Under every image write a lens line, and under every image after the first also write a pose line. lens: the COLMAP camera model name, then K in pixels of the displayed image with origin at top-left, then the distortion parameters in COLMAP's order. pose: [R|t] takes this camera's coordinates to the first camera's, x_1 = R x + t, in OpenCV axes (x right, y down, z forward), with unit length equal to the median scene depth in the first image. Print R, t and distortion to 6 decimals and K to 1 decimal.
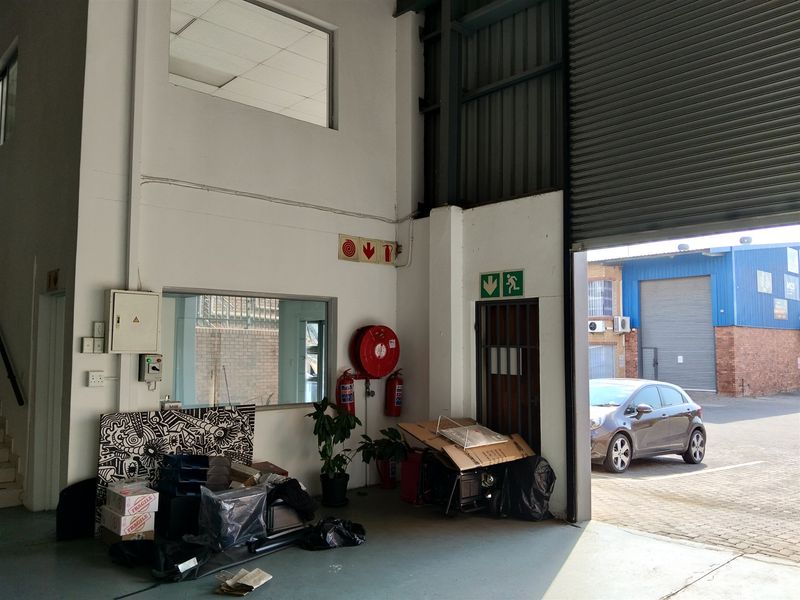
lens RADIAL K [[662.6, 0, 400.0], [0, 662.6, 300.0], [0, 0, 1]] dist [0.052854, -0.166772]
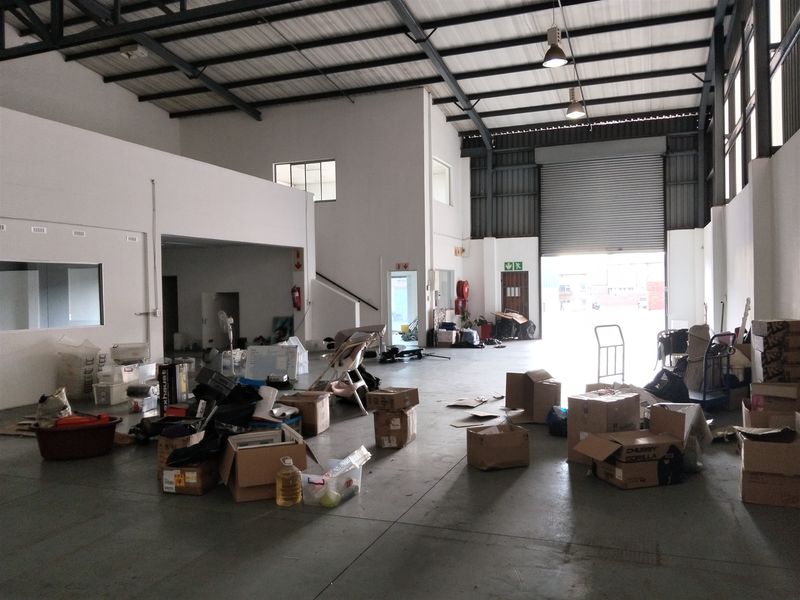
lens RADIAL K [[657.2, 0, 400.0], [0, 657.2, 300.0], [0, 0, 1]] dist [0.025108, -0.078766]
pose [[0.896614, -0.024916, 0.442112, -1.598047], [-0.011577, 0.996755, 0.079652, -0.100013], [-0.442662, -0.076536, 0.893416, -1.408678]]
